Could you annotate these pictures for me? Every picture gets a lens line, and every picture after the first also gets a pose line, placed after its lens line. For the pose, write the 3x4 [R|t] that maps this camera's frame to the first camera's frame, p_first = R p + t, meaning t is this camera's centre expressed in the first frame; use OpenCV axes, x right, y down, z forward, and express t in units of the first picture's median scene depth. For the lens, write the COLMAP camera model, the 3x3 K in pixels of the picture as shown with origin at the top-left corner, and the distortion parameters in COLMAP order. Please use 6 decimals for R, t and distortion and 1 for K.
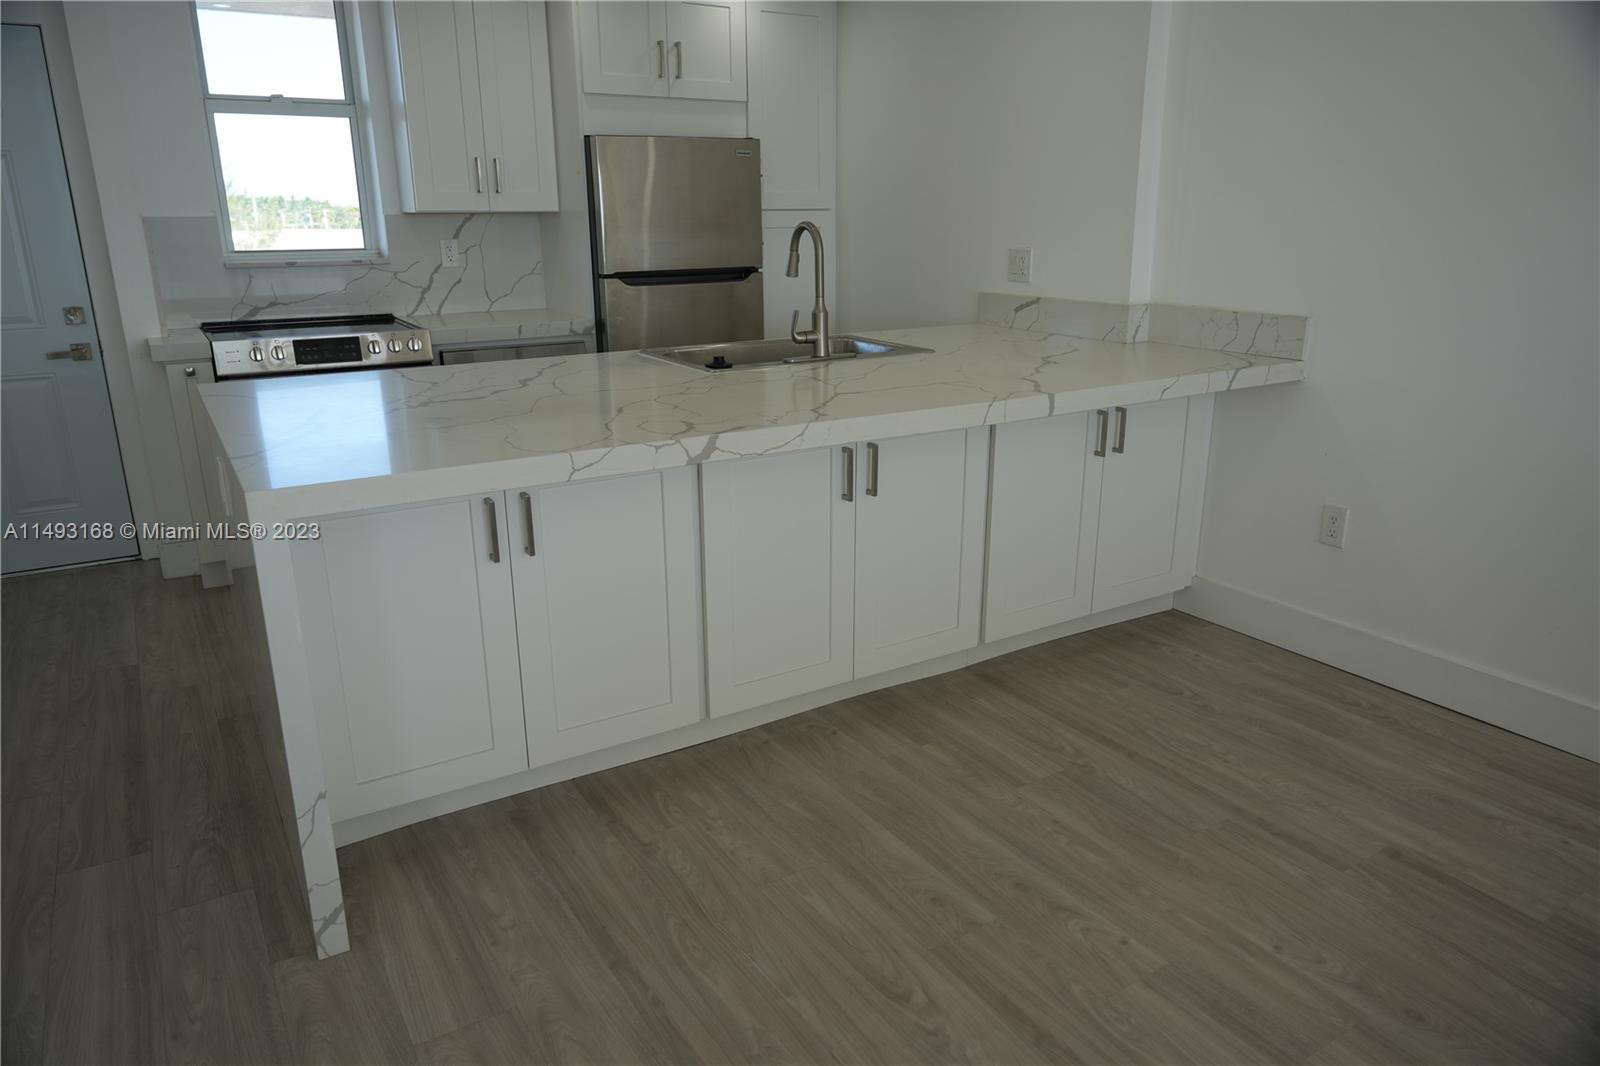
lens RADIAL K [[1065.6, 0, 813.0], [0, 1065.6, 532.7], [0, 0, 1]] dist [-0.005126, 0.004888]
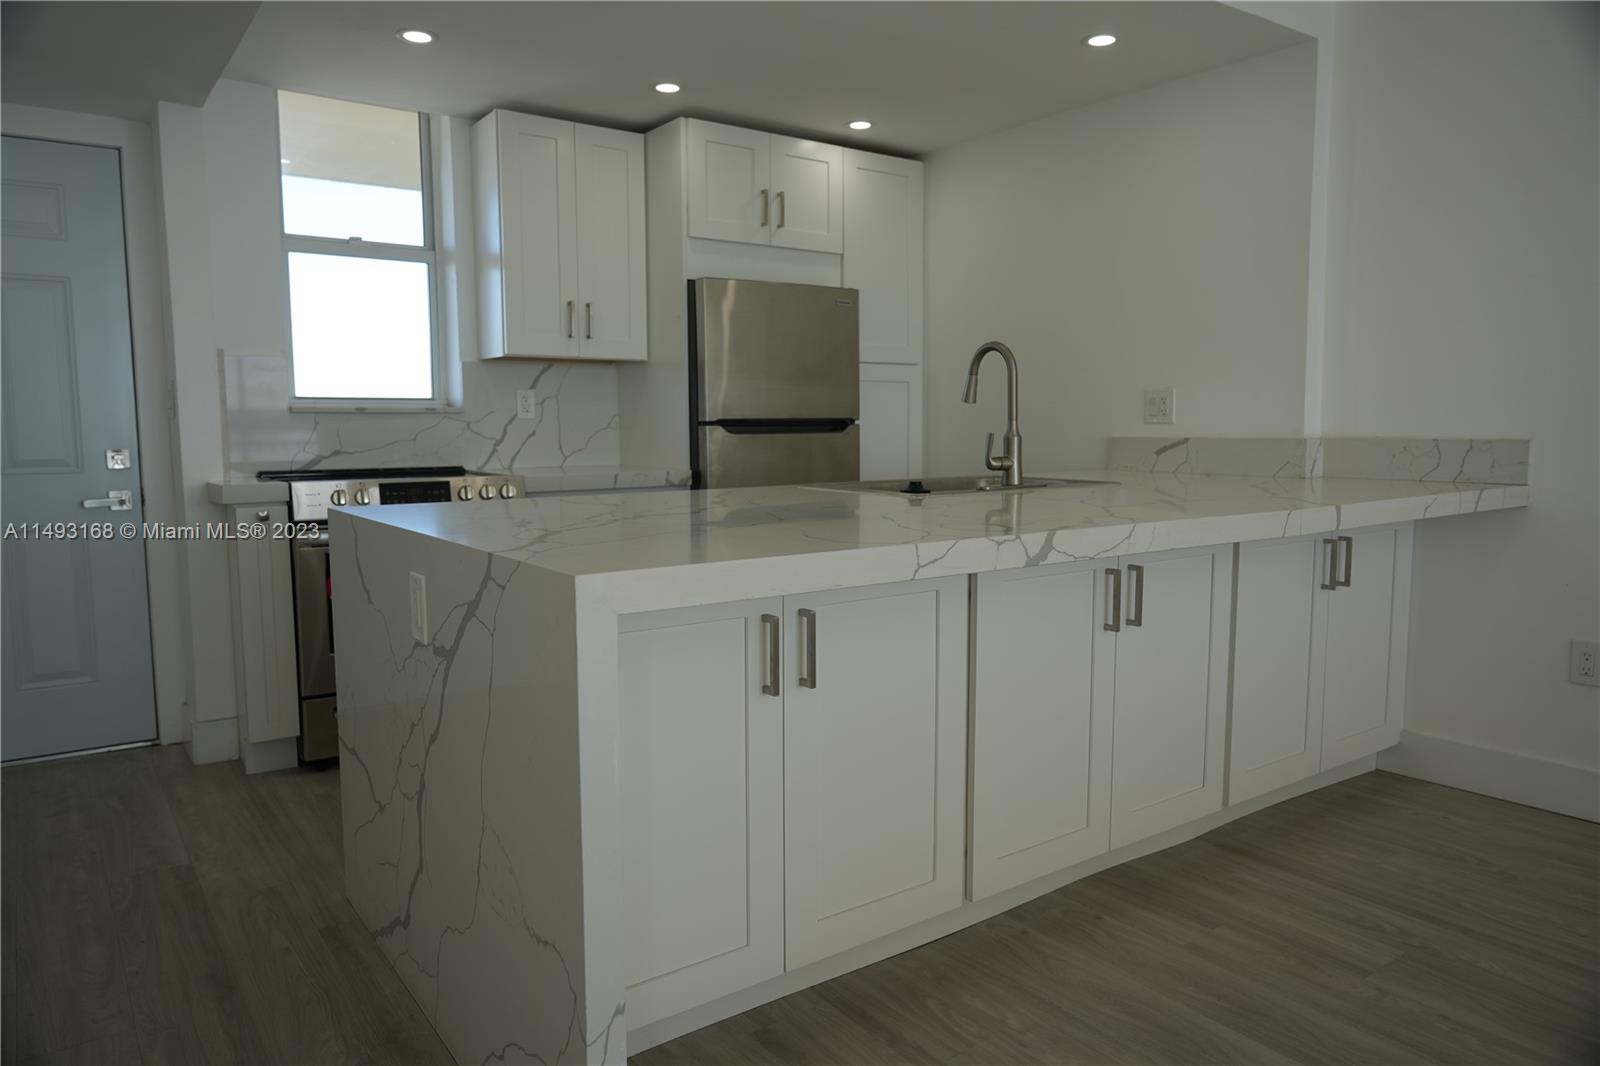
lens RADIAL K [[1065.6, 0, 810.4], [0, 1065.6, 533.1], [0, 0, 1]] dist [-0.005126, 0.004888]
pose [[0.997425, -0.008027, 0.071271, -0.213350], [0.021489, 0.981513, -0.190188, 0.039633], [-0.068427, 0.191229, 0.979157, 0.127249]]
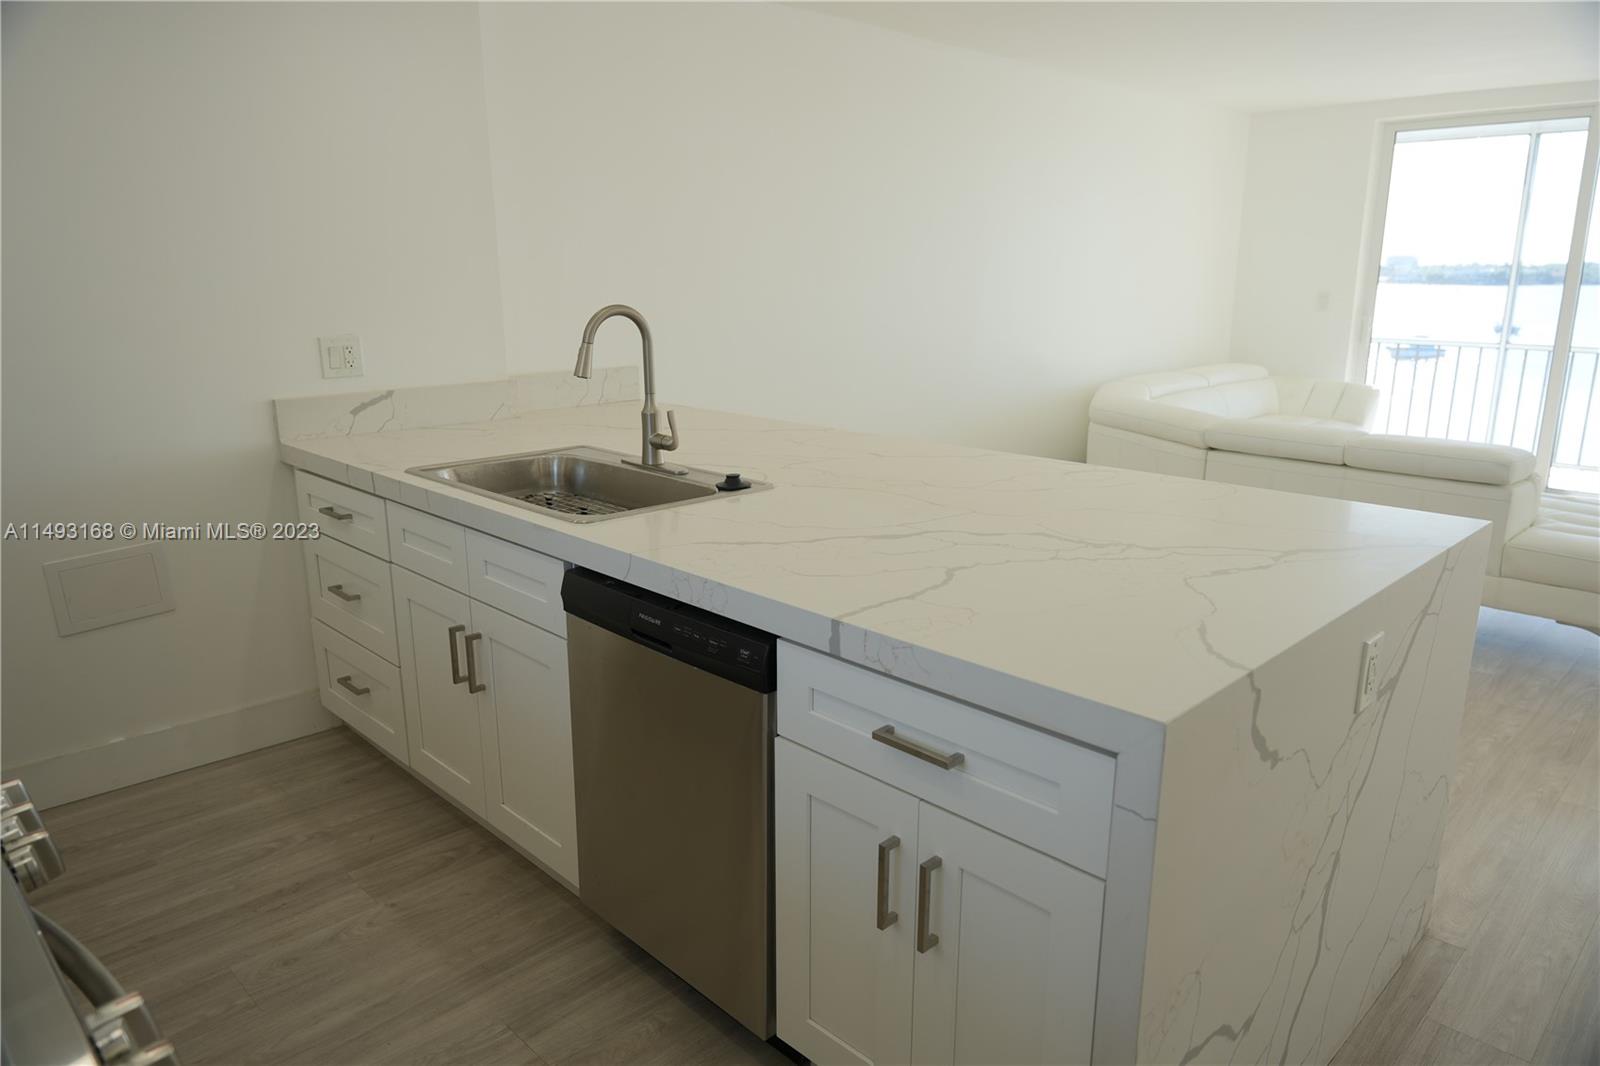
lens RADIAL K [[1065.6, 0, 804.9], [0, 1065.6, 524.8], [0, 0, 1]] dist [-0.005126, 0.004888]
pose [[-0.219247, -0.225873, 0.949164, -0.760673], [0.286505, 0.915040, 0.283932, -0.301871], [-0.932655, 0.334192, -0.135906, 0.950545]]
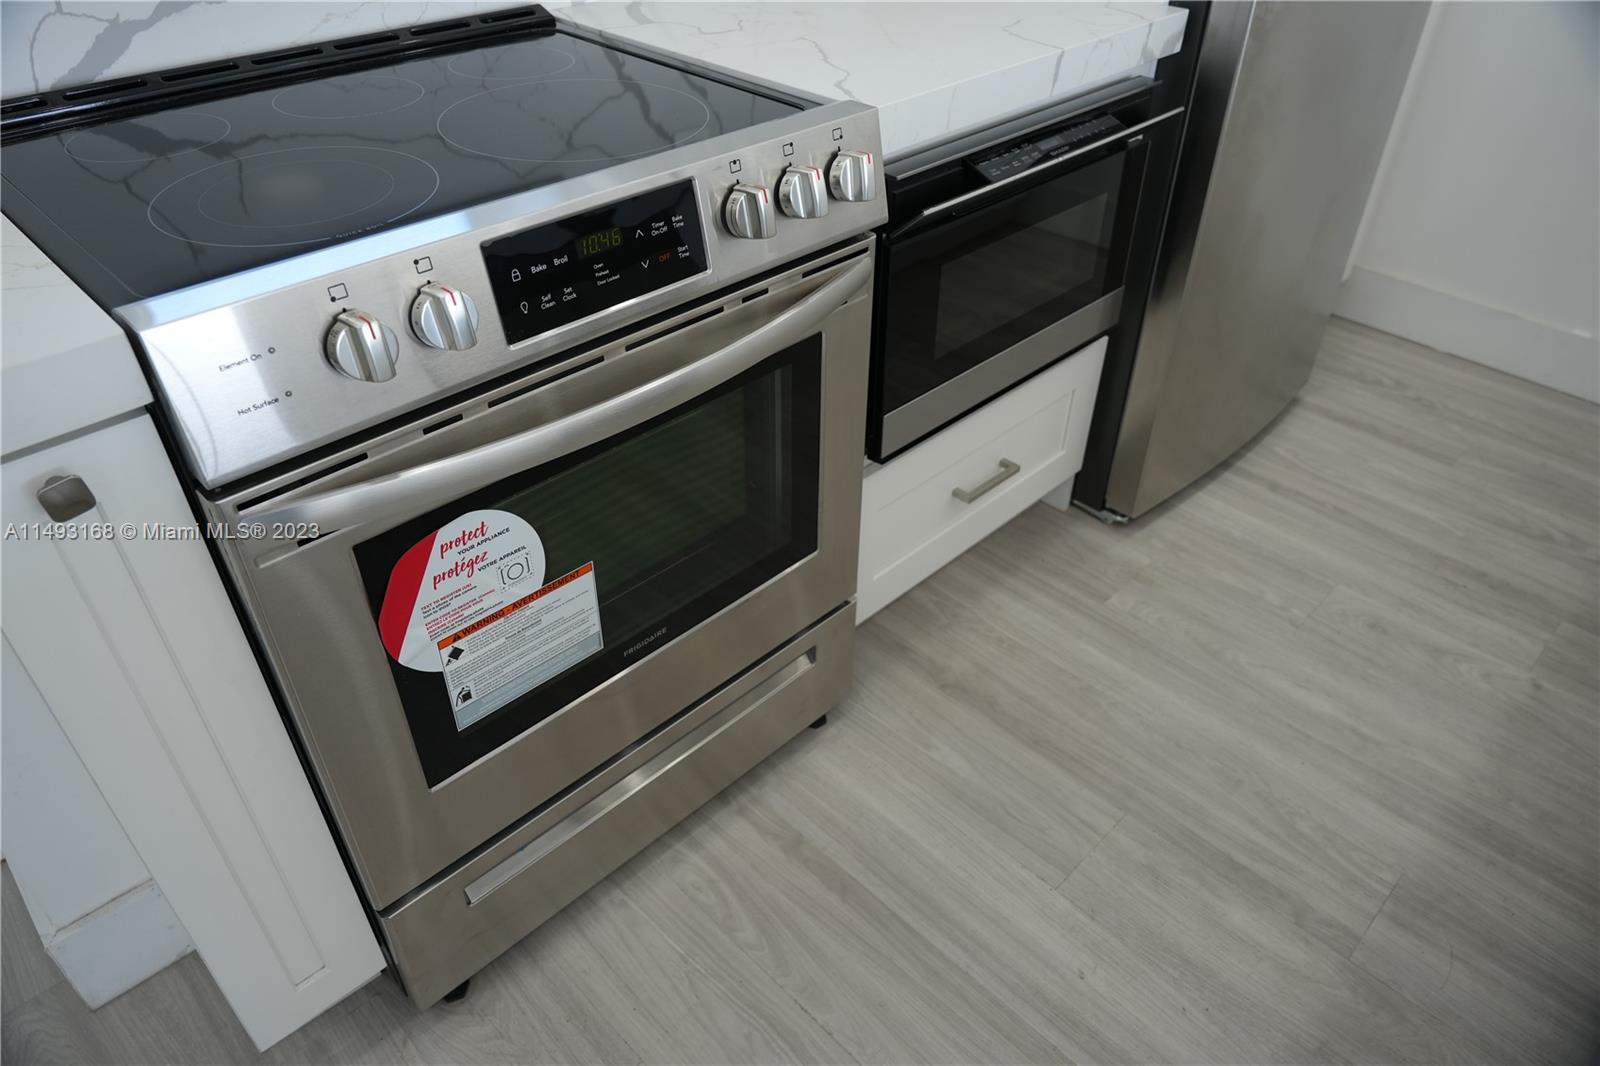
lens RADIAL K [[1065.6, 0, 795.7], [0, 1065.6, 533.8], [0, 0, 1]] dist [-0.005126, 0.004888]
pose [[0.975455, -0.129212, 0.178302, -0.518408], [0.057763, 0.931530, 0.359047, -0.219985], [-0.212487, -0.339935, 0.916130, 0.835140]]
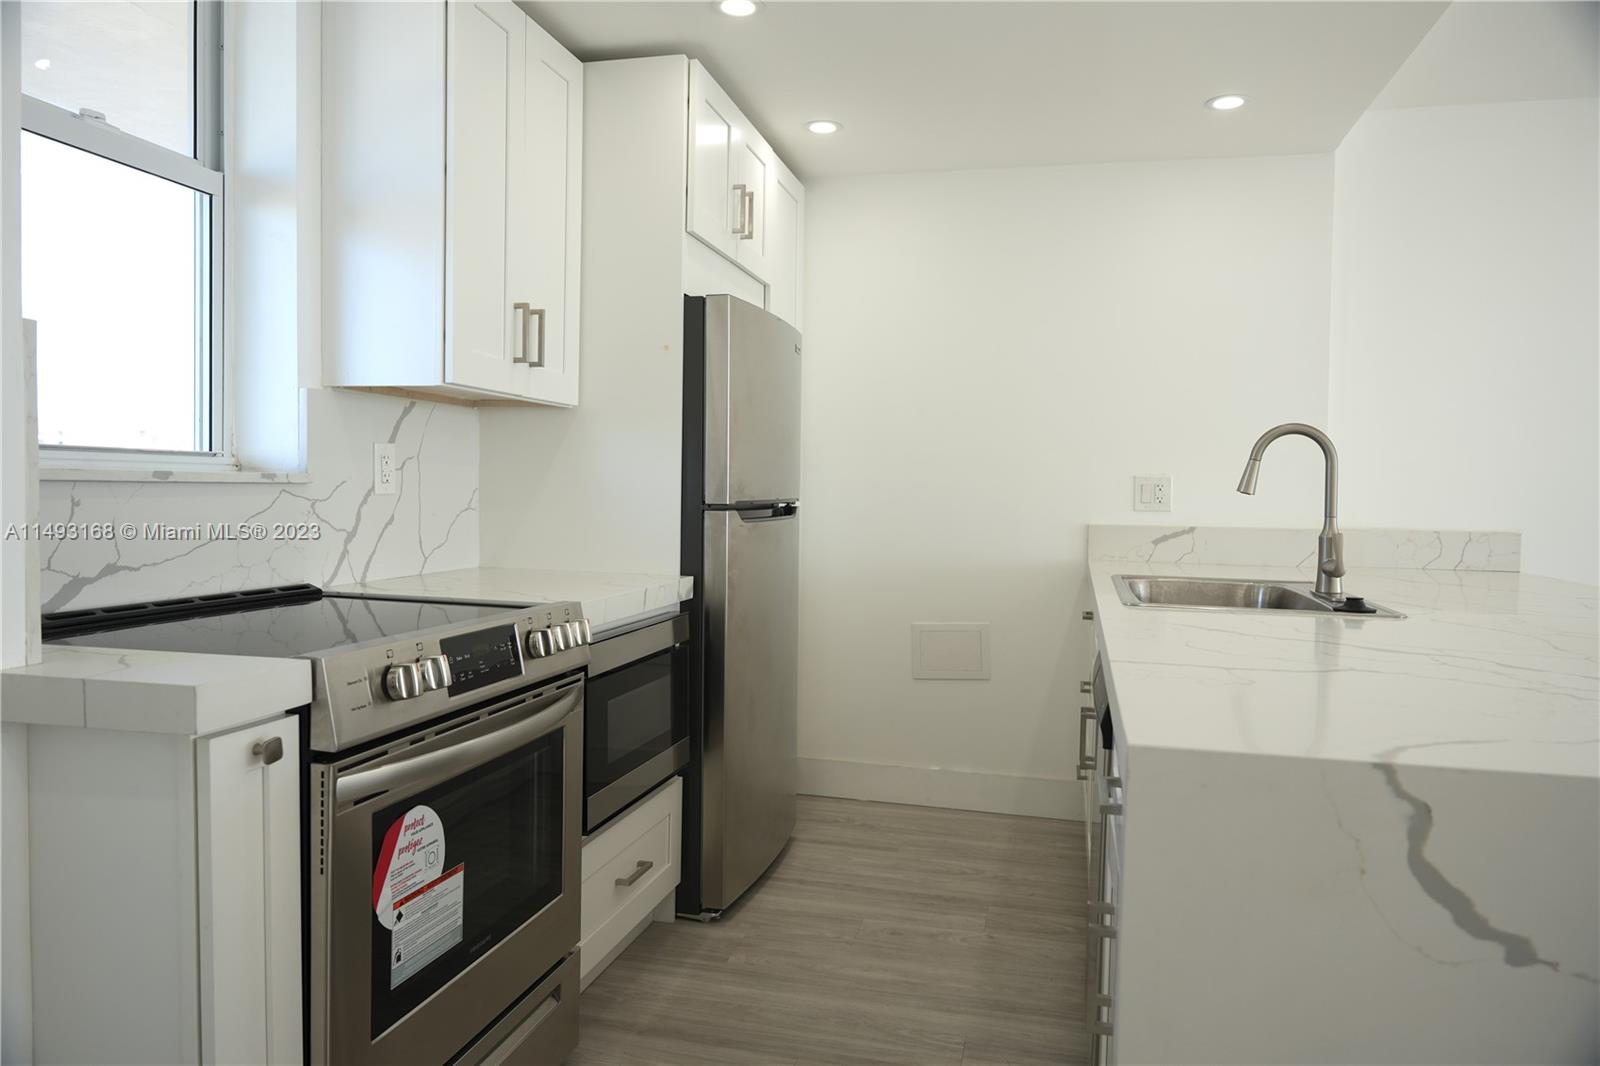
lens RADIAL K [[1065.6, 0, 803.7], [0, 1065.6, 519.6], [0, 0, 1]] dist [-0.005126, 0.004888]
pose [[0.719370, -0.005103, 0.694608, -0.742113], [0.182998, 0.966040, -0.182424, -0.136533], [-0.670088, 0.258342, 0.695874, 0.660772]]
